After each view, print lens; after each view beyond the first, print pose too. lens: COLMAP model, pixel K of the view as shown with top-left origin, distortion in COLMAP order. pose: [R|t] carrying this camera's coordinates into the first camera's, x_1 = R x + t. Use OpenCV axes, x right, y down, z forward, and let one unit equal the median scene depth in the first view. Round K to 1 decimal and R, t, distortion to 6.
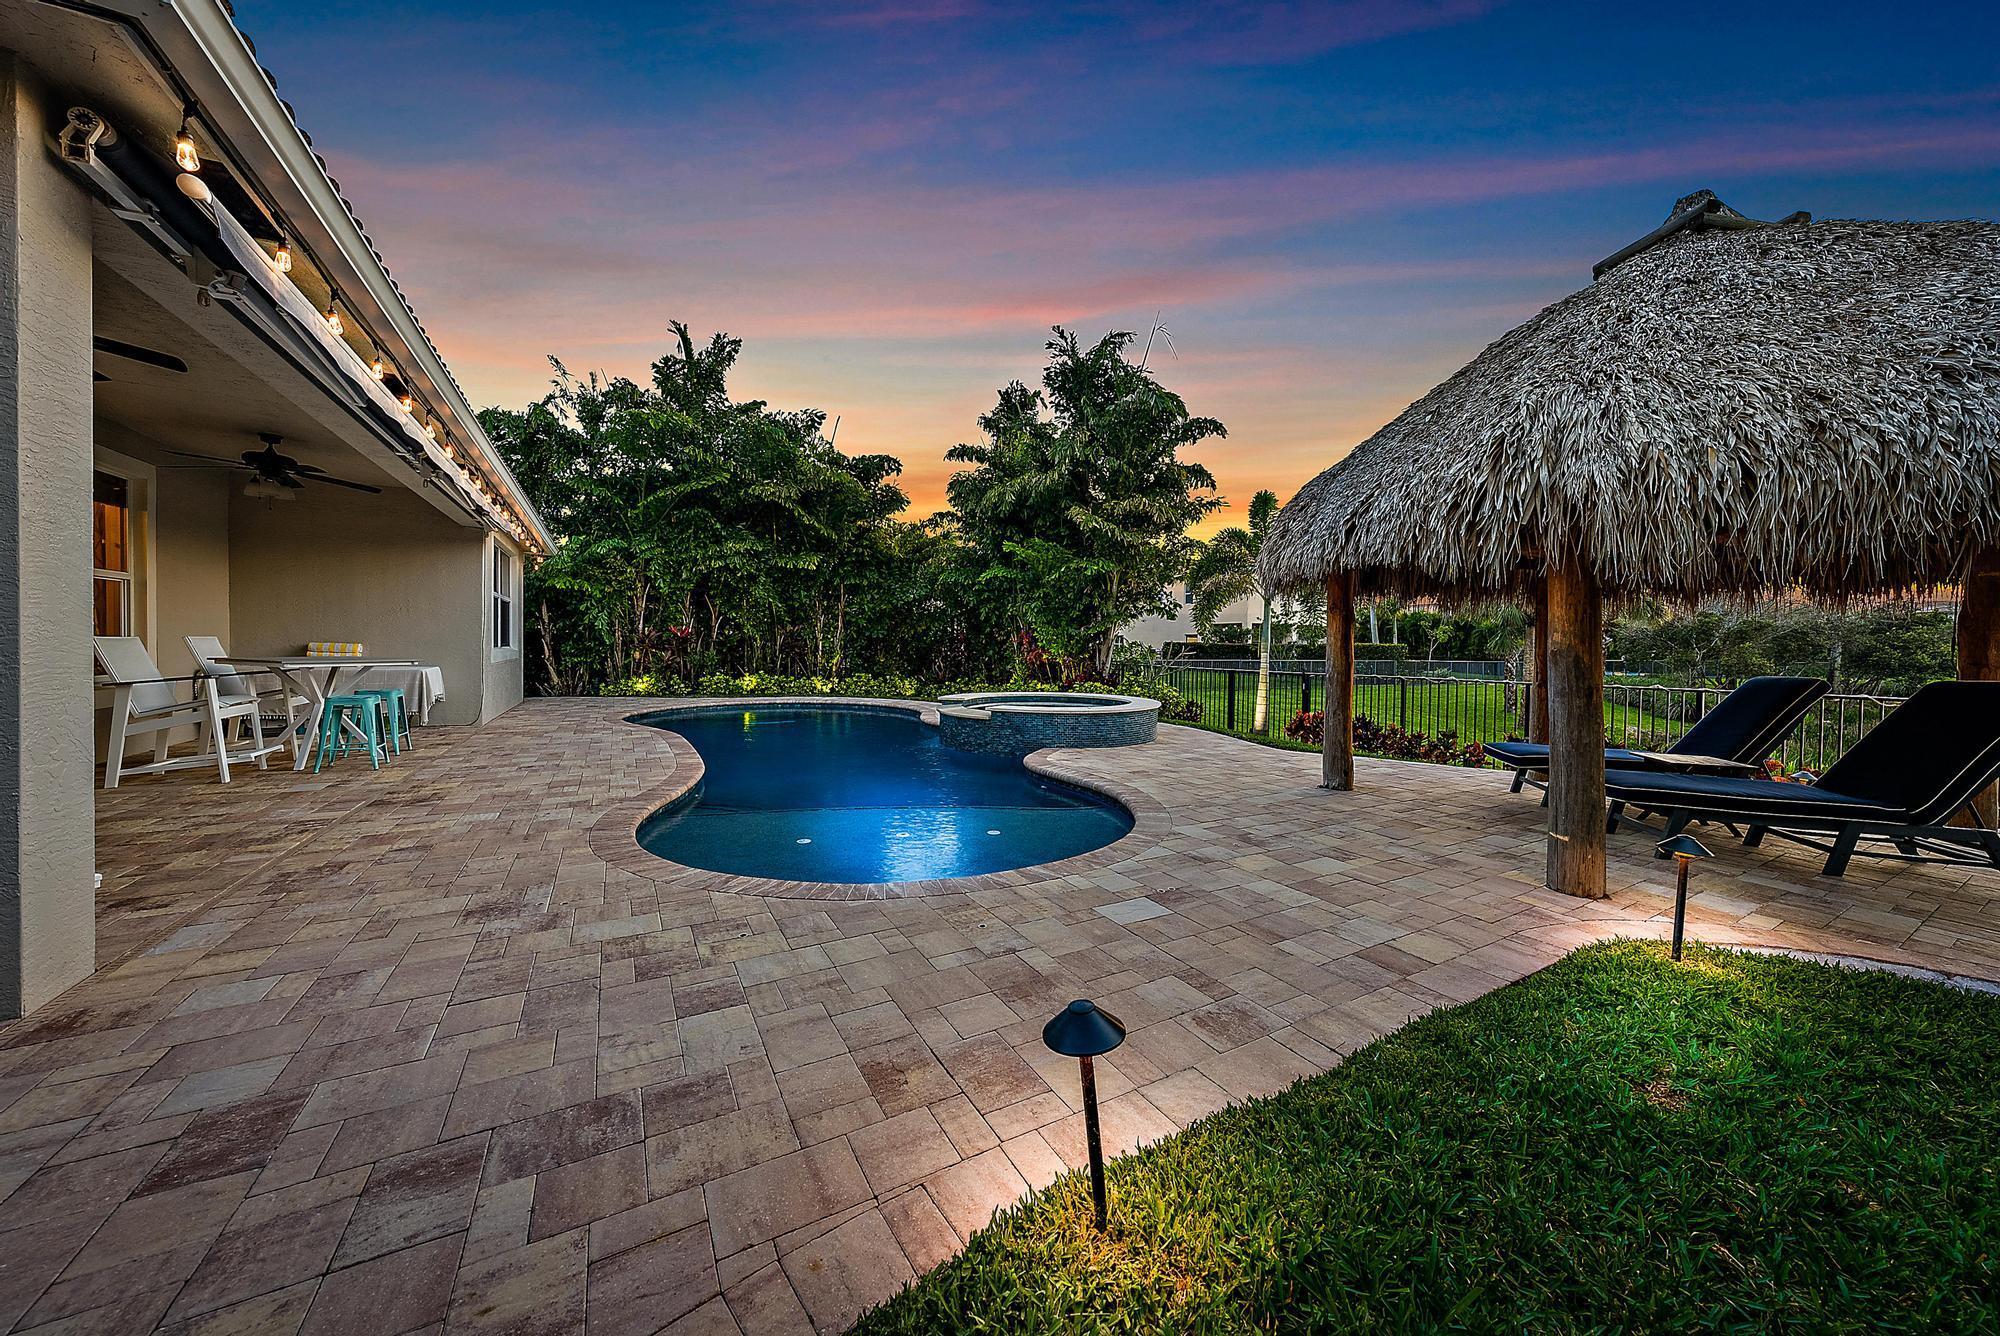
lens RADIAL K [[671.6, 0, 1000.0], [0, 671.6, 668.0], [0, 0, 1]] dist [-0.004081, -0.000009]
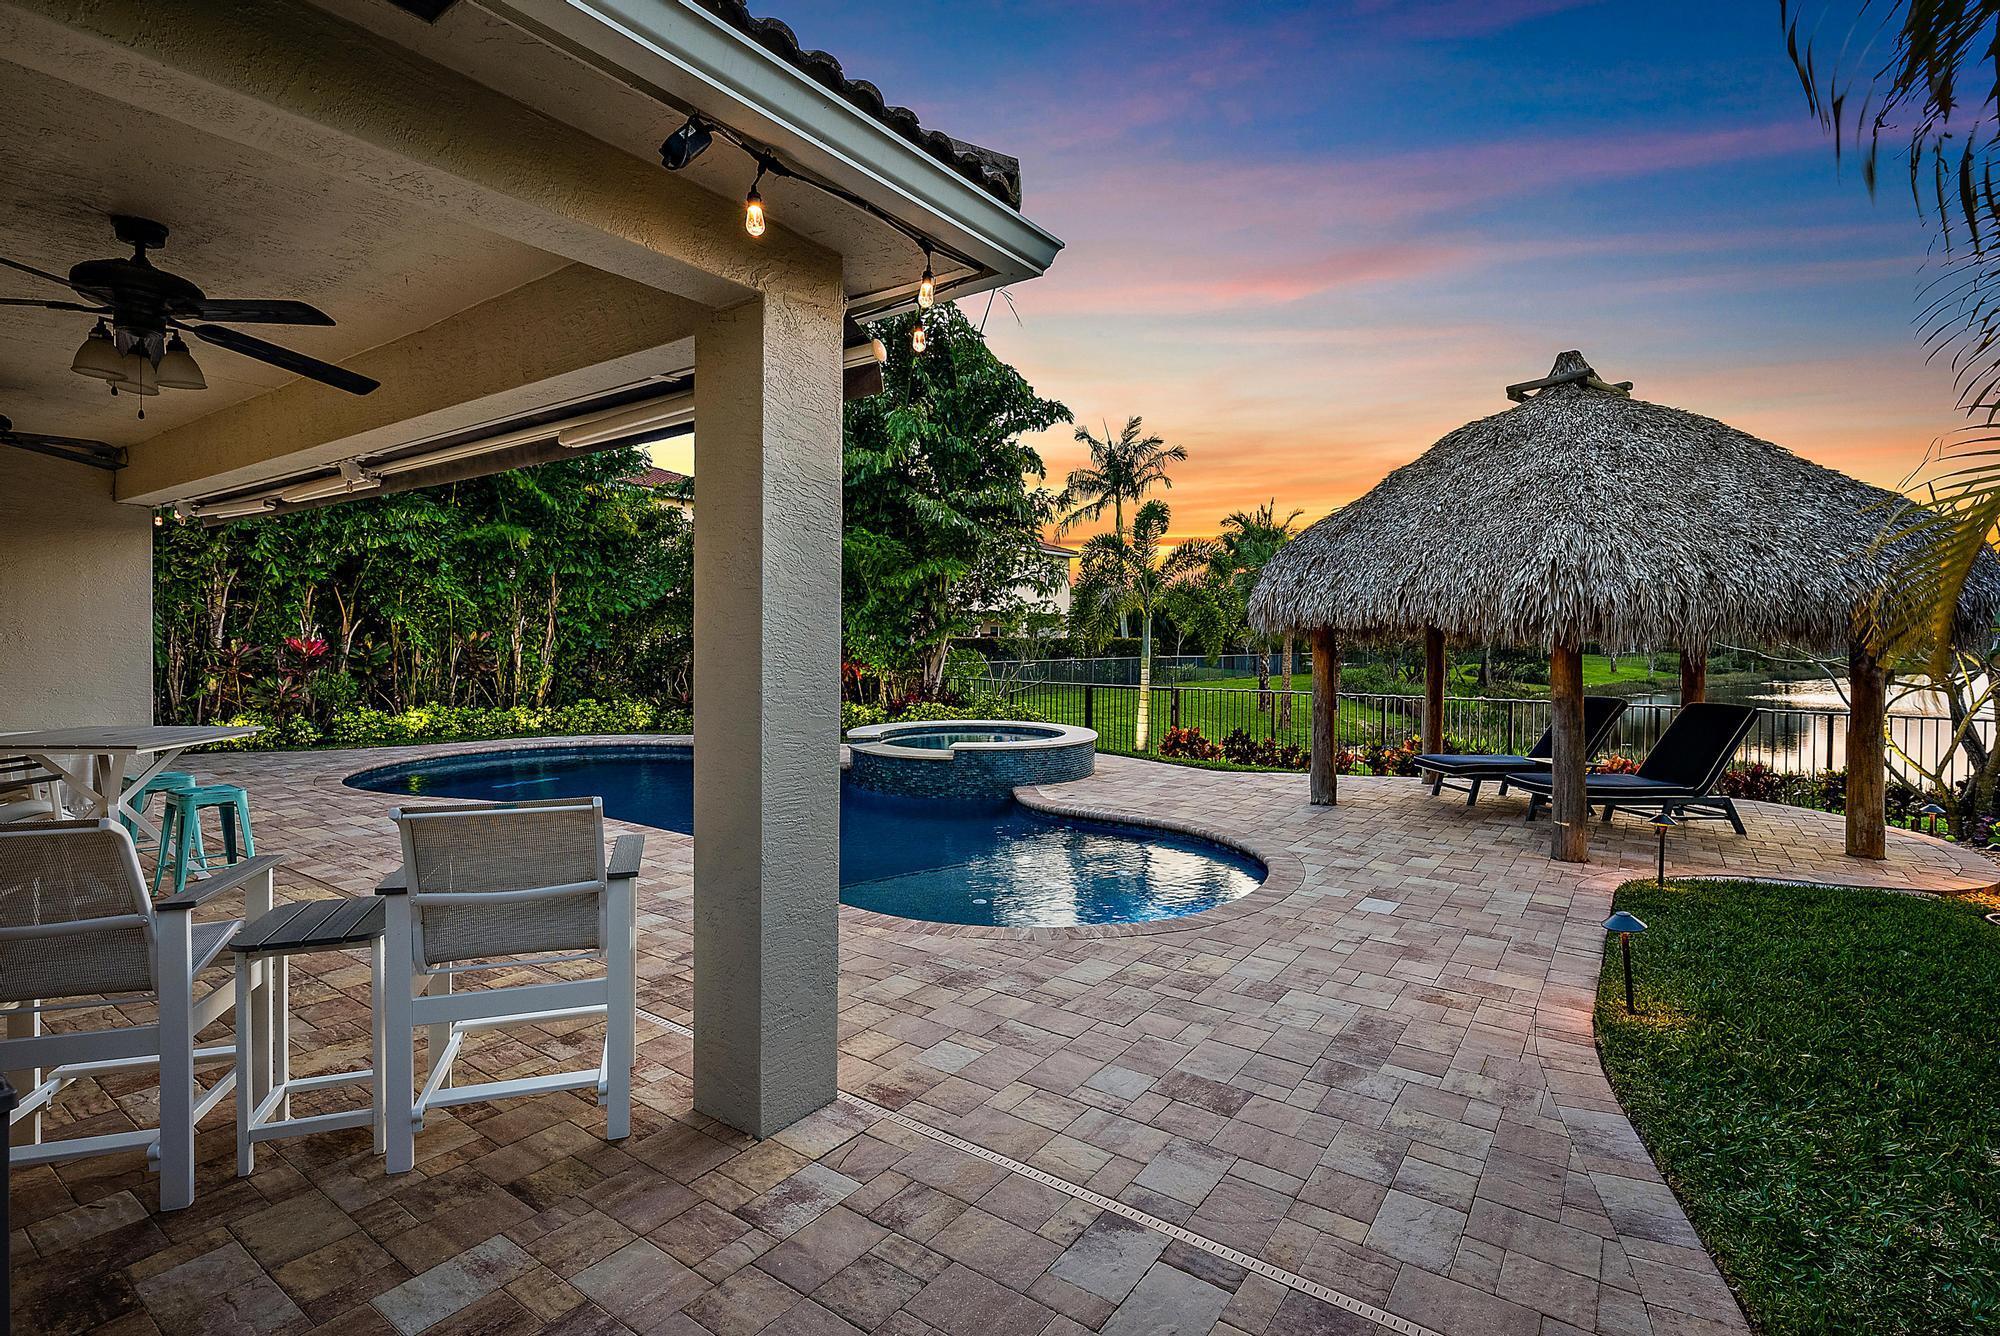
lens RADIAL K [[884.1, 0, 1037.9], [0, 884.1, 677.4], [0, 0, 1]] dist [0.001705, 0.000176]
pose [[0.909948, -0.023938, 0.414031, -0.535314], [0.019939, 0.999703, 0.013977, -0.063044], [-0.414243, -0.004463, 0.910156, -0.154264]]
